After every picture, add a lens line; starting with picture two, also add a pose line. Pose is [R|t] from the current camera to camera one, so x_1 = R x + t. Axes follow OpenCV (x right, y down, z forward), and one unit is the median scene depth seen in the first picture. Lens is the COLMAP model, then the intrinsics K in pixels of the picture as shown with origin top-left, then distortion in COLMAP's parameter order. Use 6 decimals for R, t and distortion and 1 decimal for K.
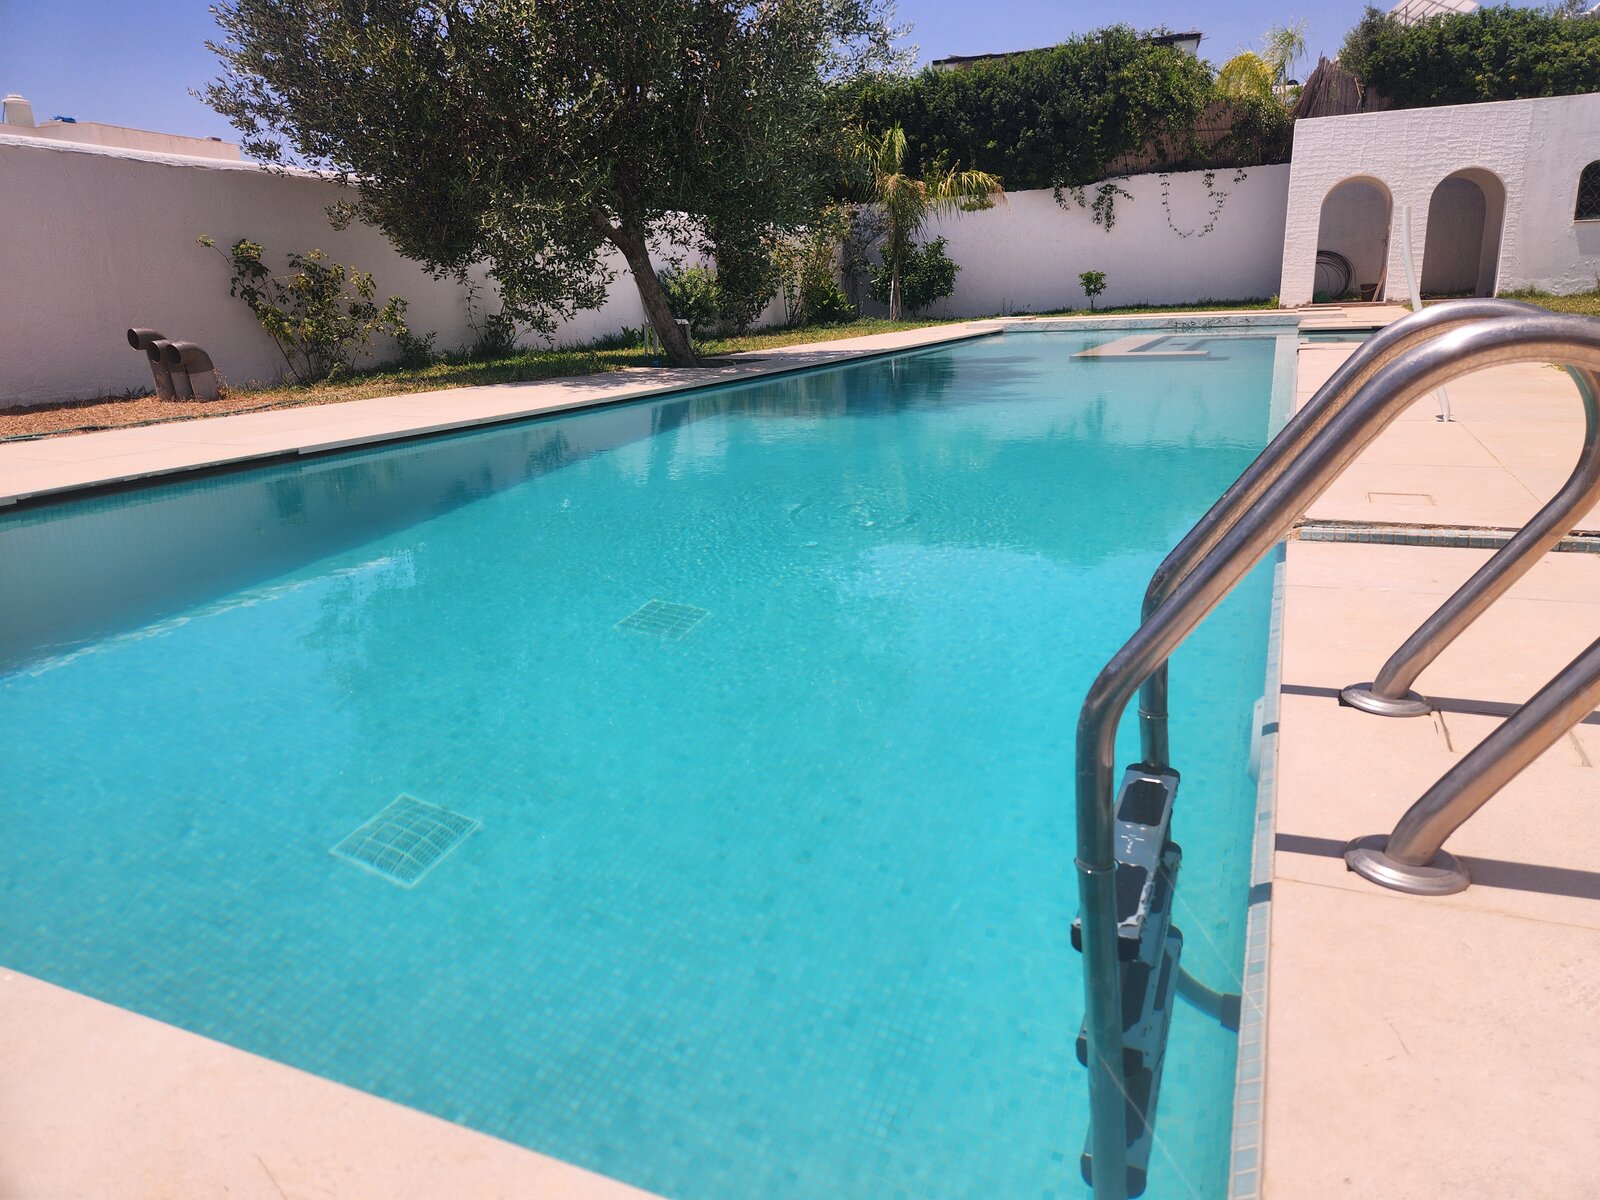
lens RADIAL K [[1071.2, 0, 800.0], [0, 1071.2, 600.0], [0, 0, 1]] dist [0.004609, -0.030891]
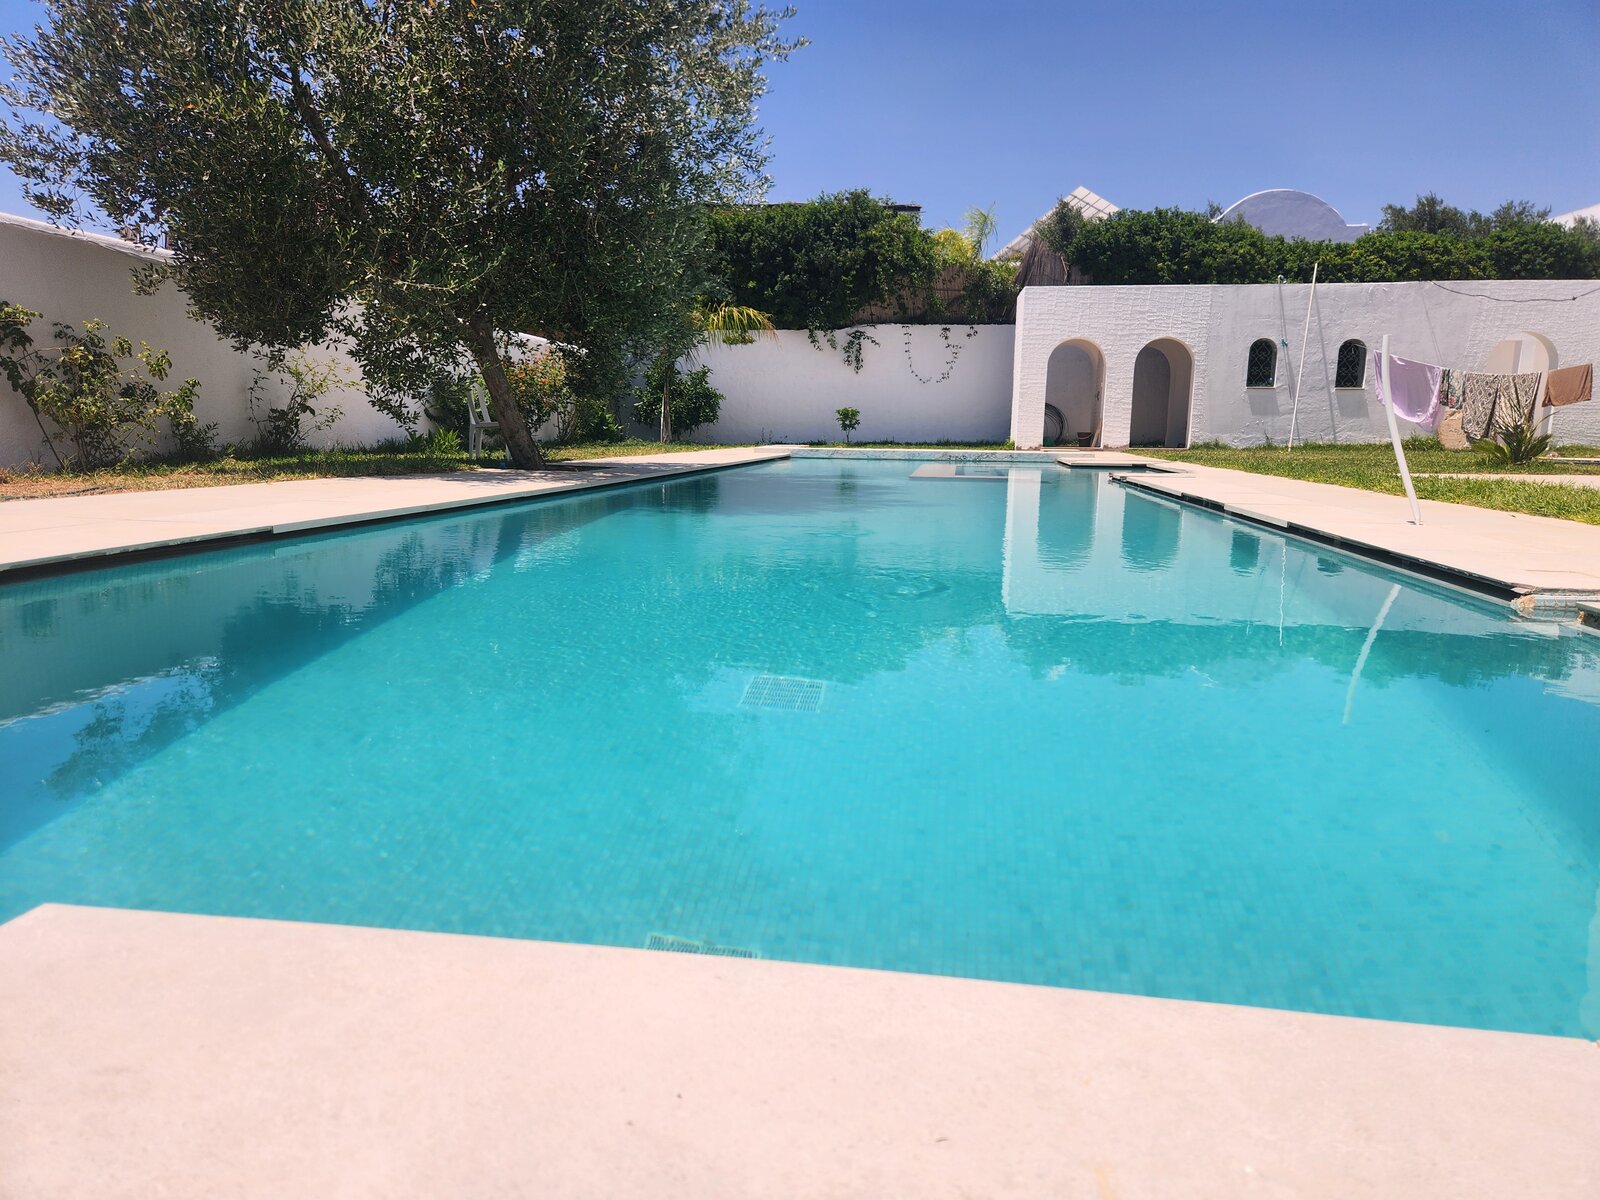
lens RADIAL K [[1062.4, 0, 801.2], [0, 1062.4, 621.6], [0, 0, 1]] dist [0.004373, -0.039330]
pose [[0.958093, 0.003564, 0.286436, -0.140174], [0.024939, 0.995088, -0.095800, 0.011060], [-0.285370, 0.098929, 0.953298, 0.043511]]
